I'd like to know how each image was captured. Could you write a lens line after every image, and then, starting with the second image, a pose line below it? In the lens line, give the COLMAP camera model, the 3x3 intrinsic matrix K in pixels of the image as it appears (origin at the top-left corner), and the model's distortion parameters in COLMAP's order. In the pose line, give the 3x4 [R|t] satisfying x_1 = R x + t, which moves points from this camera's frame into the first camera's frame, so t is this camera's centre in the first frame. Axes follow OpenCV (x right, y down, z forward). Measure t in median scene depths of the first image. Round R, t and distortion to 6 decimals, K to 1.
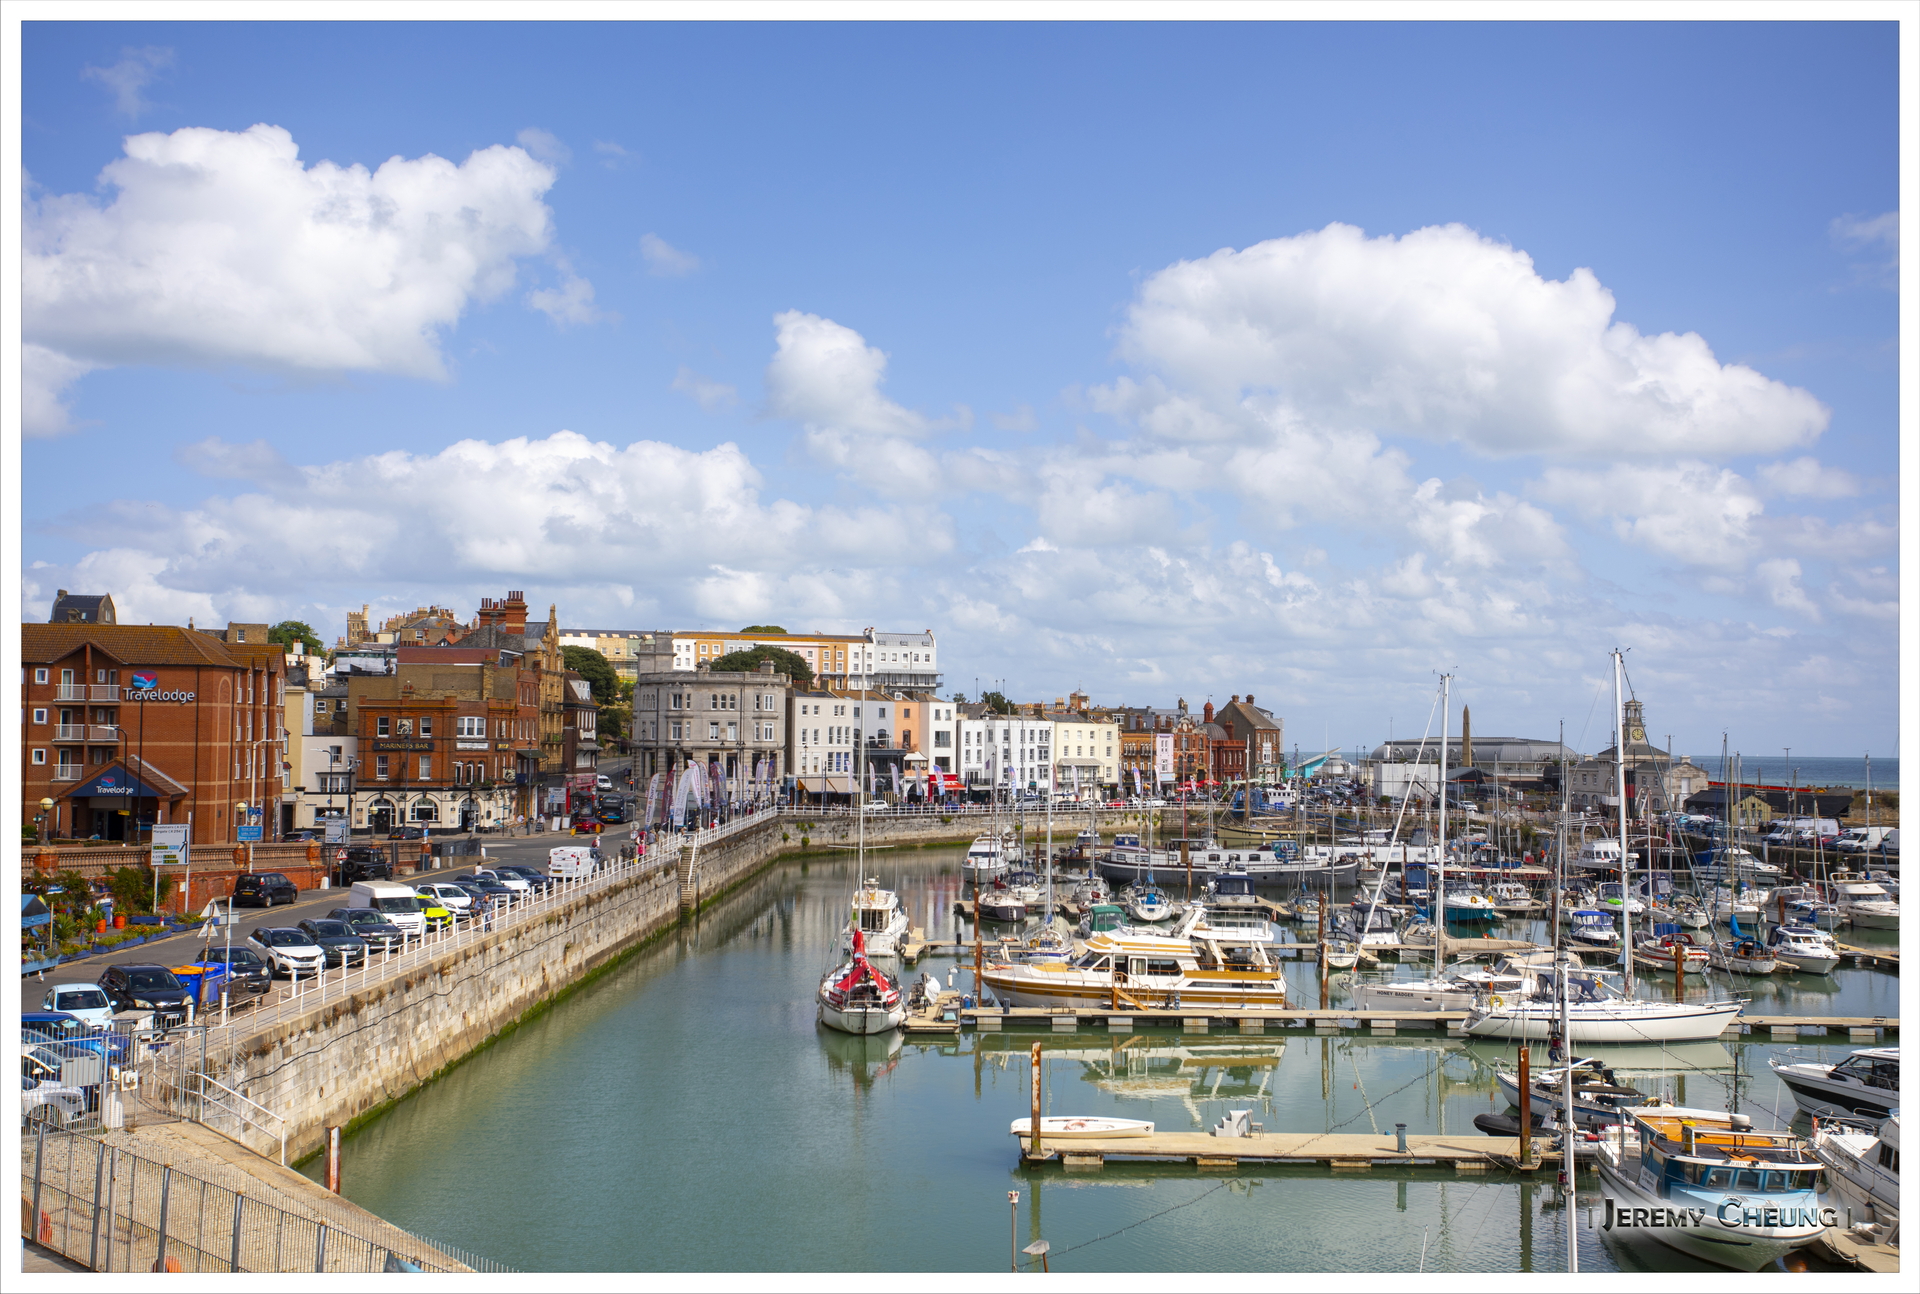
lens RADIAL K [[2002.5, 0, 945.0], [0, 2002.5, 632.1], [0, 0, 1]] dist [0.044492, 0.000000]
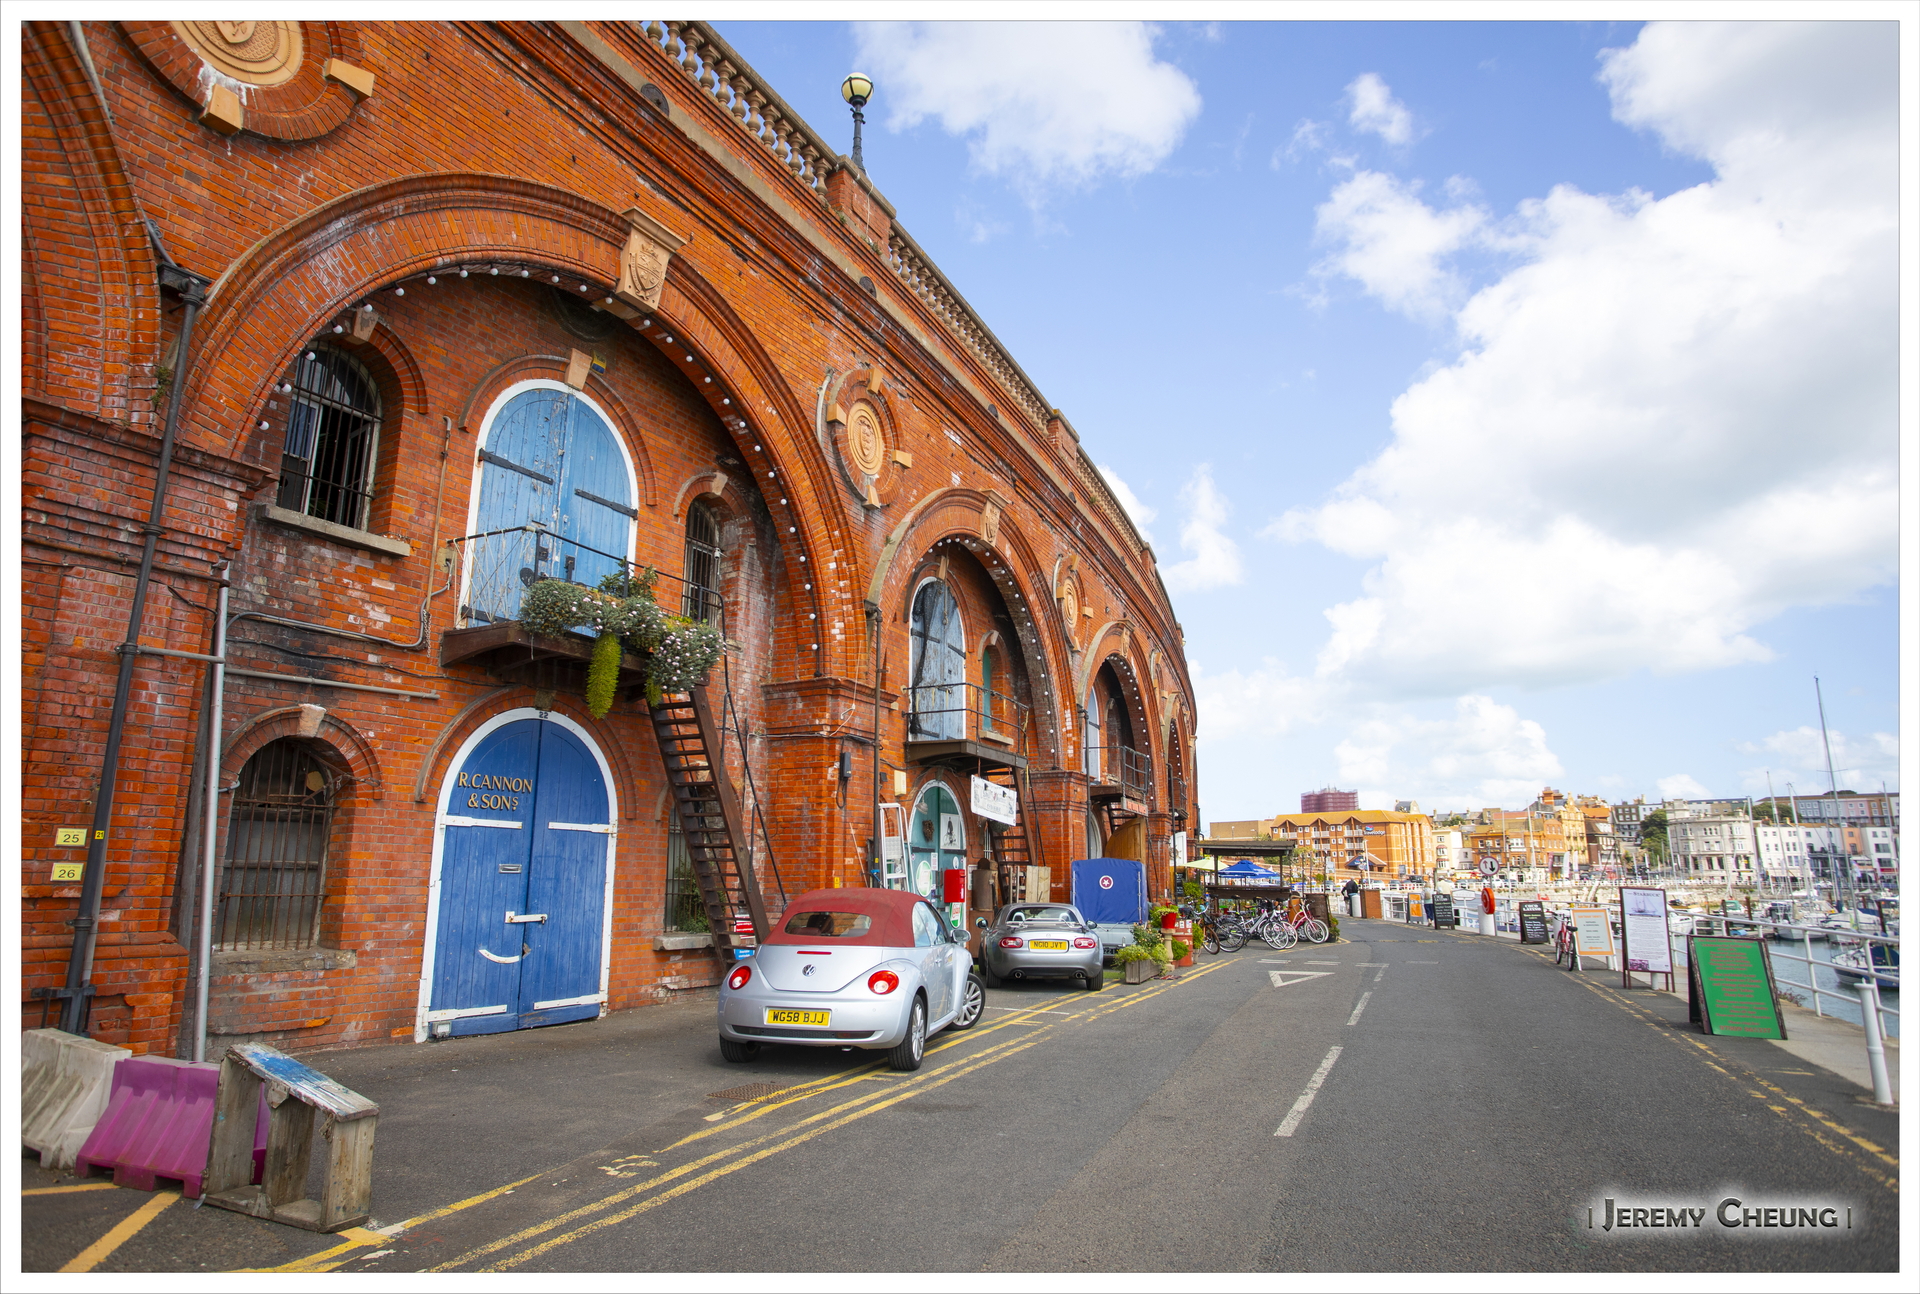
lens RADIAL K [[1122.0, 0, 991.1], [0, 1122.0, 650.8], [0, 0, 1]] dist [0.020179, 0.009937]
pose [[0.652283, -0.172670, -0.738046, 0.293118], [0.059573, 0.982373, -0.177182, 0.015054], [0.755631, 0.071605, 0.651072, -0.312091]]
